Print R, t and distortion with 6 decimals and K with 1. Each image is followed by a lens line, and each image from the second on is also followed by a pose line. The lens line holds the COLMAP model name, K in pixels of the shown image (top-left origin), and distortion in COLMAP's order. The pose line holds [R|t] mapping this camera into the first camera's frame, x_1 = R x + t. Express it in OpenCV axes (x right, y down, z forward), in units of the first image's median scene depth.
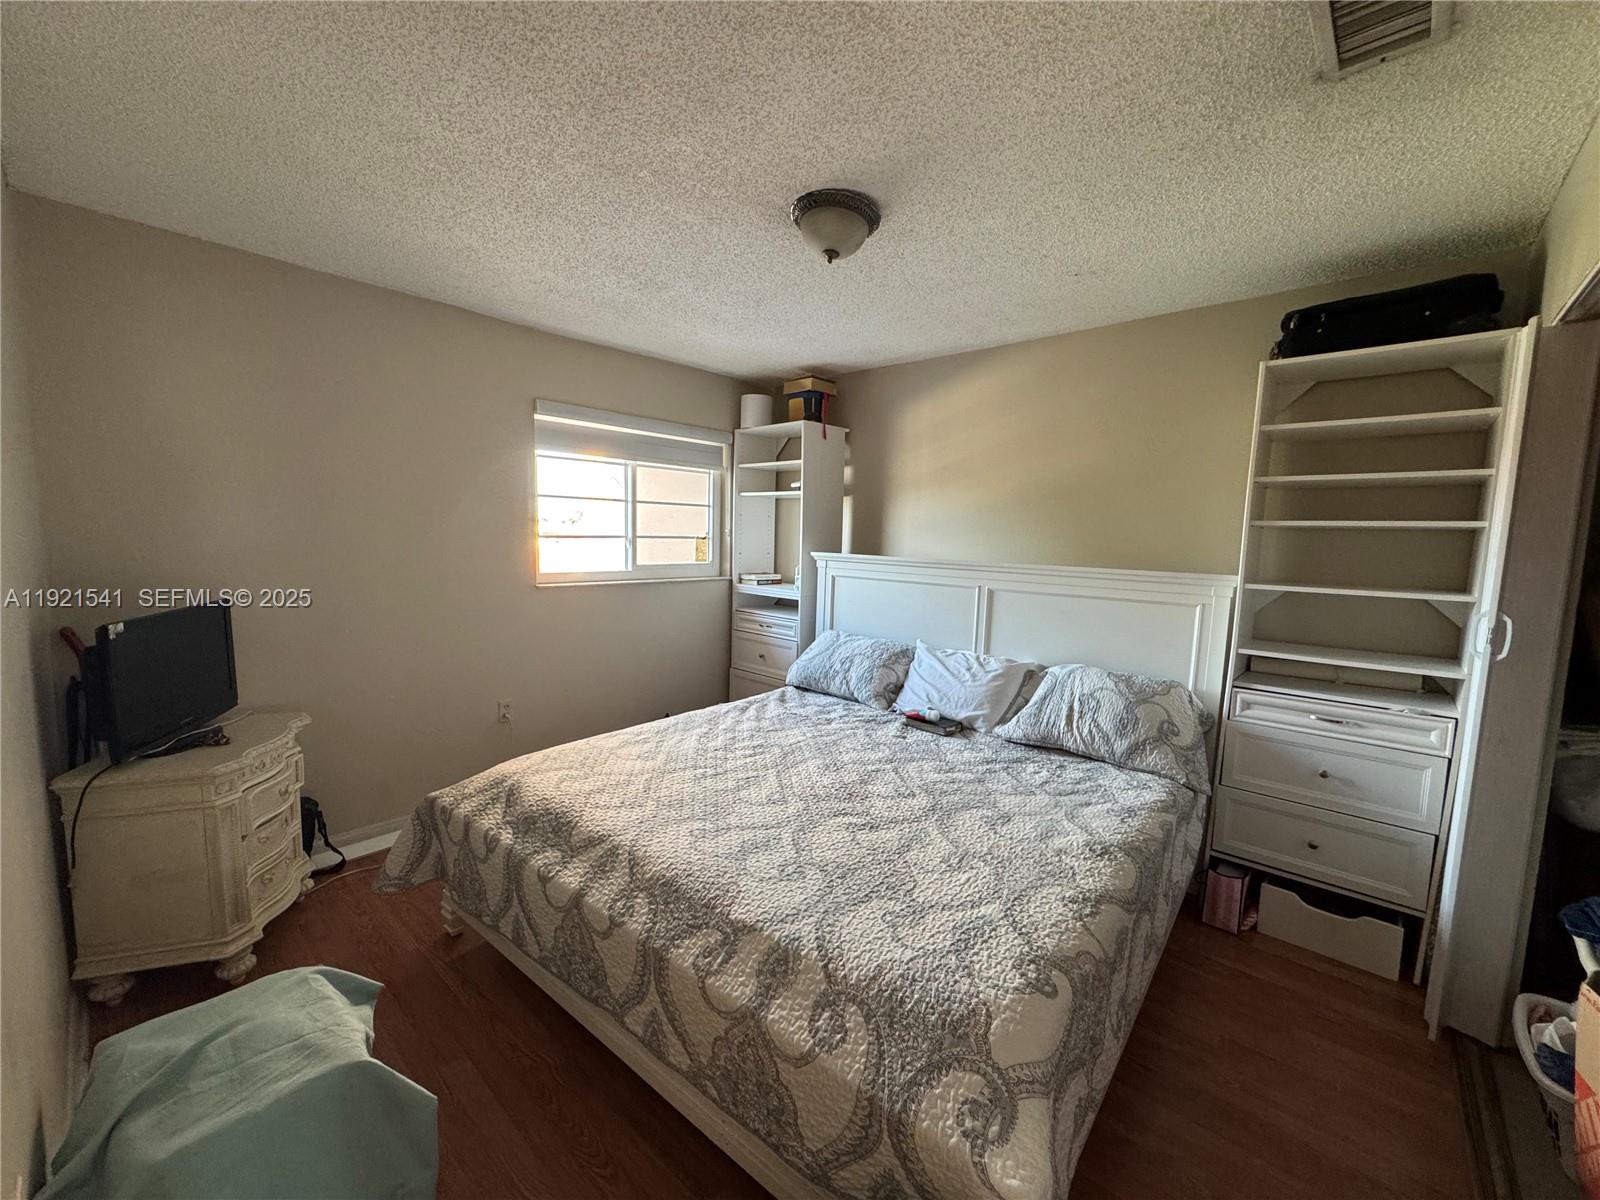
lens RADIAL K [[640.5, 0, 801.8], [0, 640.5, 599.6], [0, 0, 1]] dist [-0.002302, 0.000497]
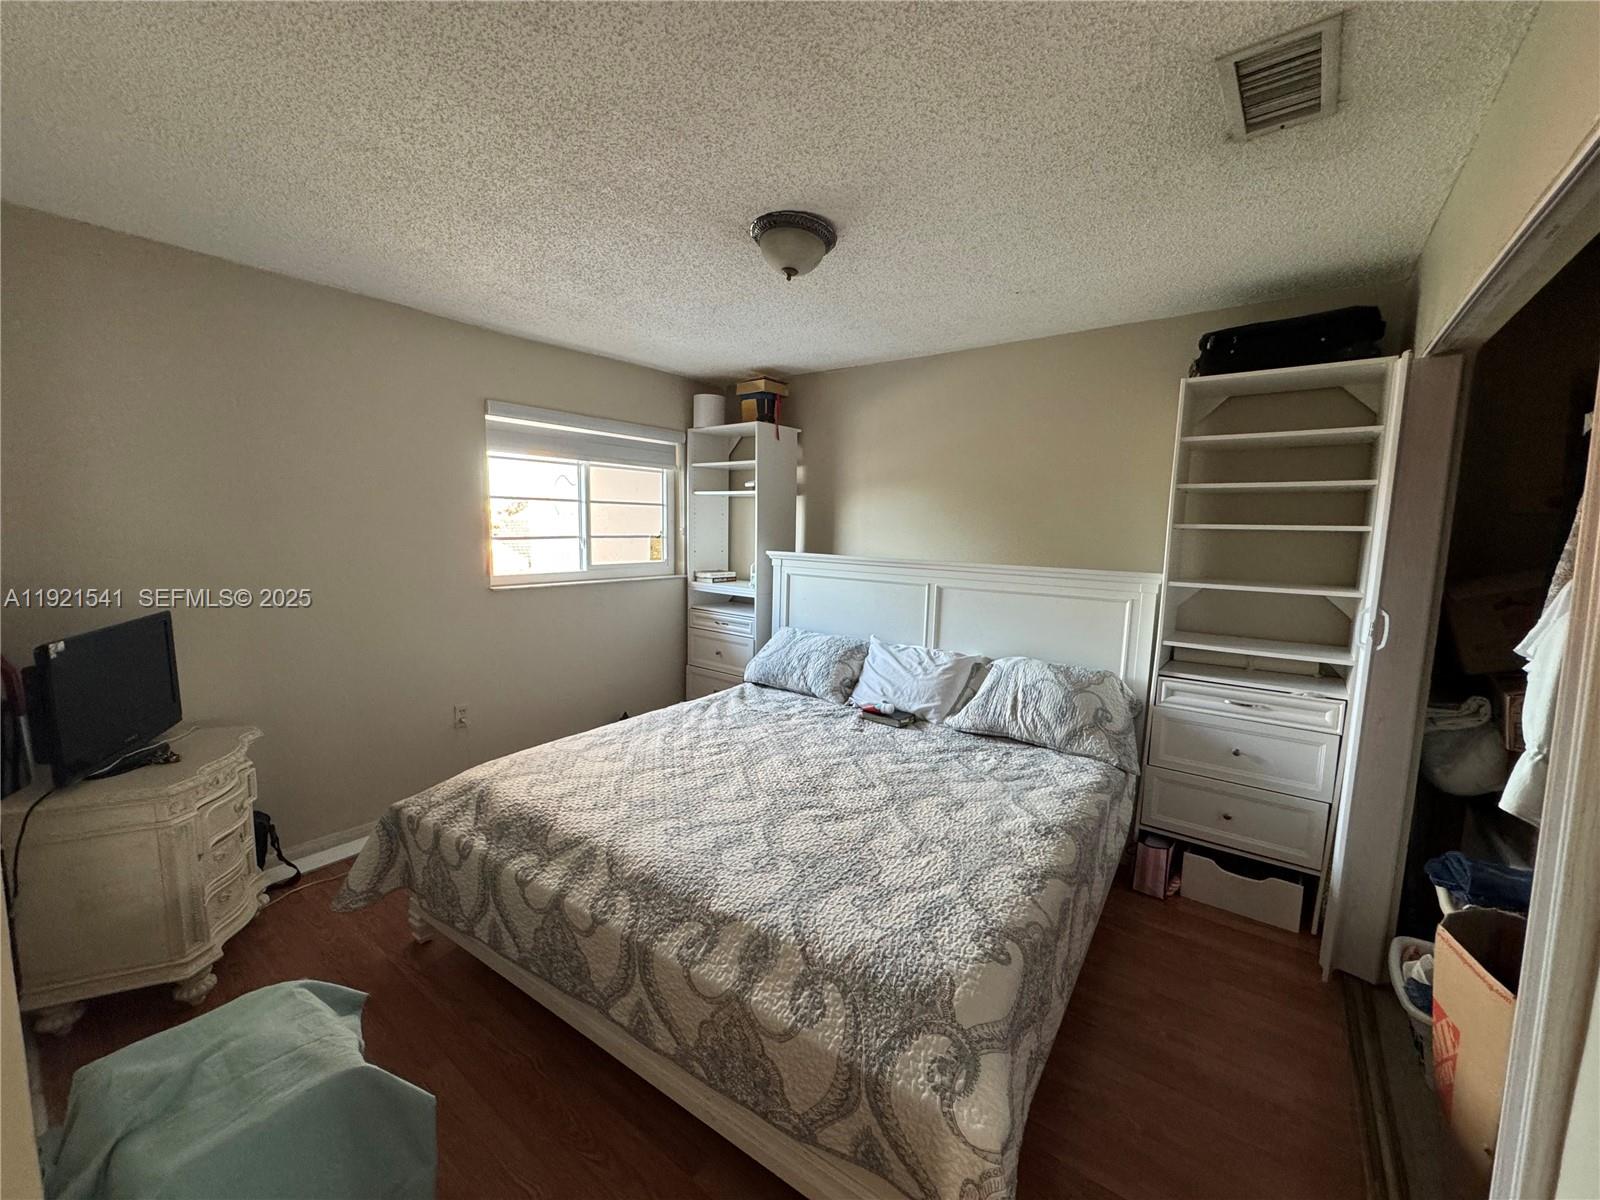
lens RADIAL K [[640.5, 0, 801.5], [0, 640.5, 599.6], [0, 0, 1]] dist [-0.002302, 0.000497]
pose [[0.996357, -0.014867, 0.083979, -0.032385], [0.013493, 0.999766, 0.016914, -0.025994], [-0.084211, -0.015720, 0.996324, -0.048378]]
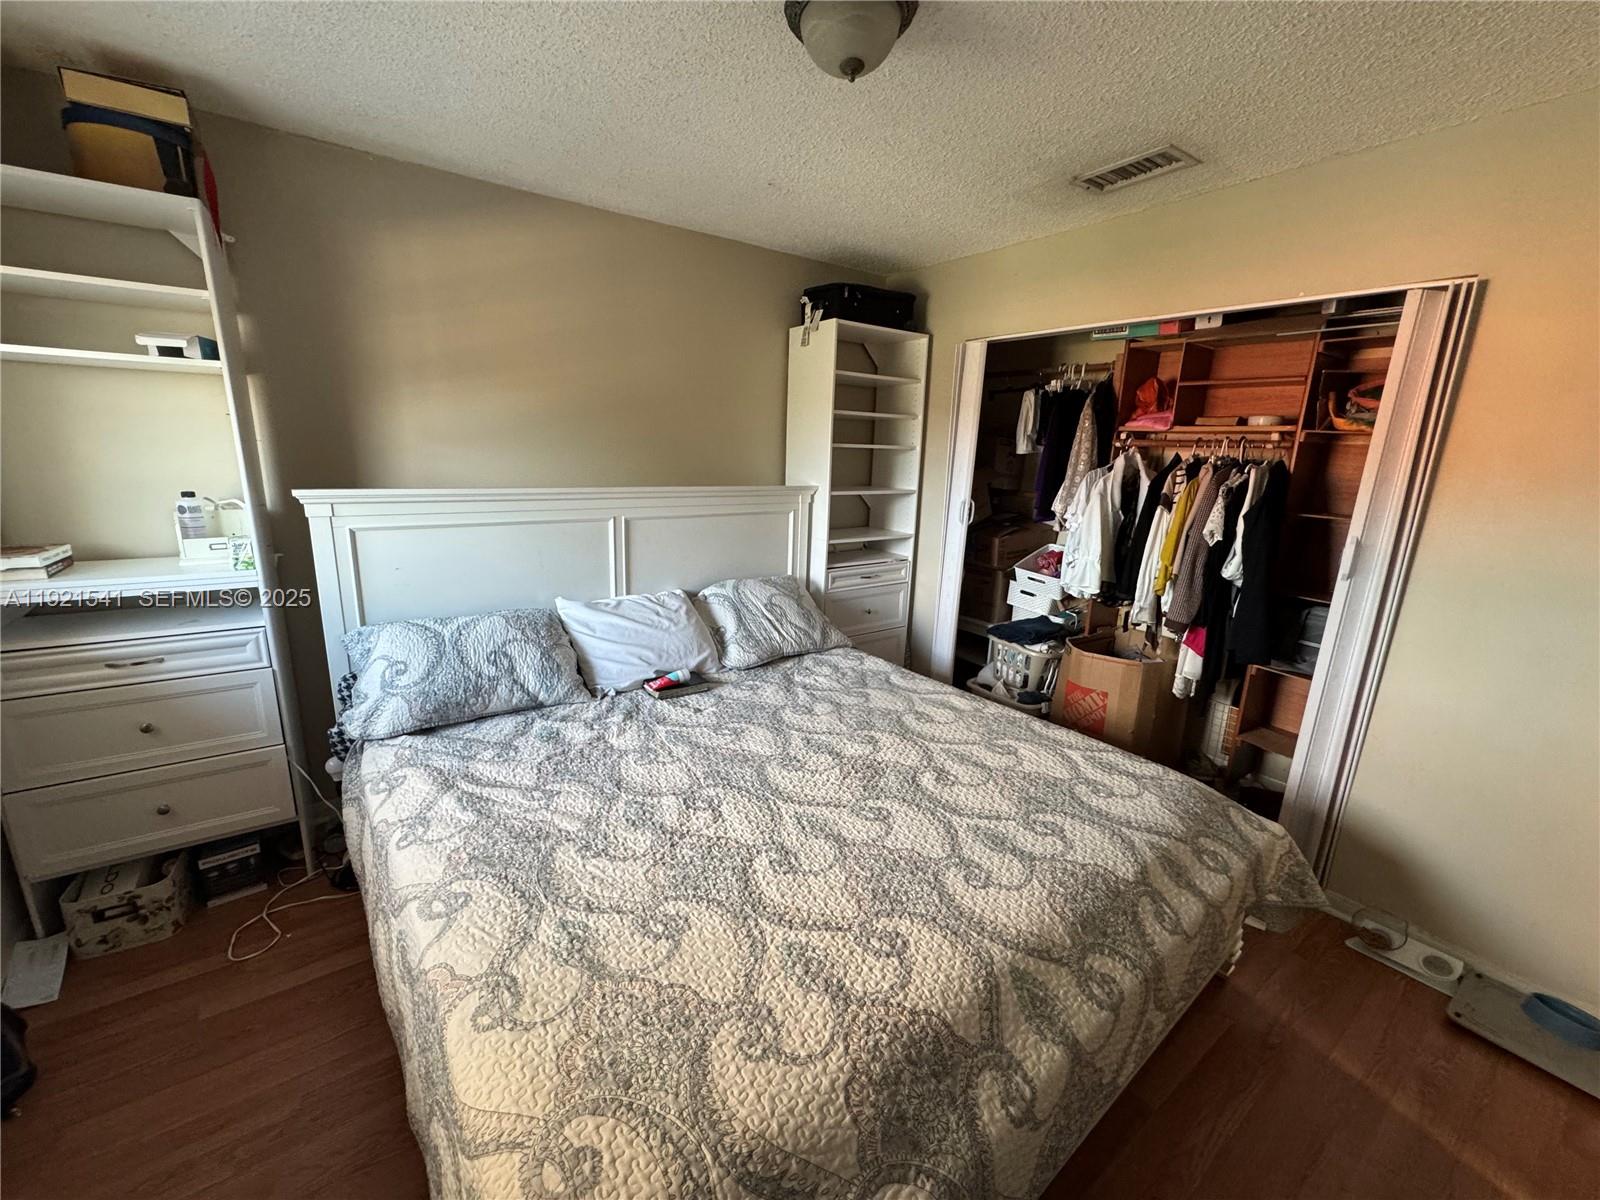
lens RADIAL K [[640.5, 0, 800.5], [0, 640.5, 599.0], [0, 0, 1]] dist [-0.002302, 0.000497]
pose [[0.207986, -0.244382, 0.947111, -0.800685], [0.074575, 0.969429, 0.233764, -0.155433], [-0.975285, 0.022011, 0.219852, 0.961221]]
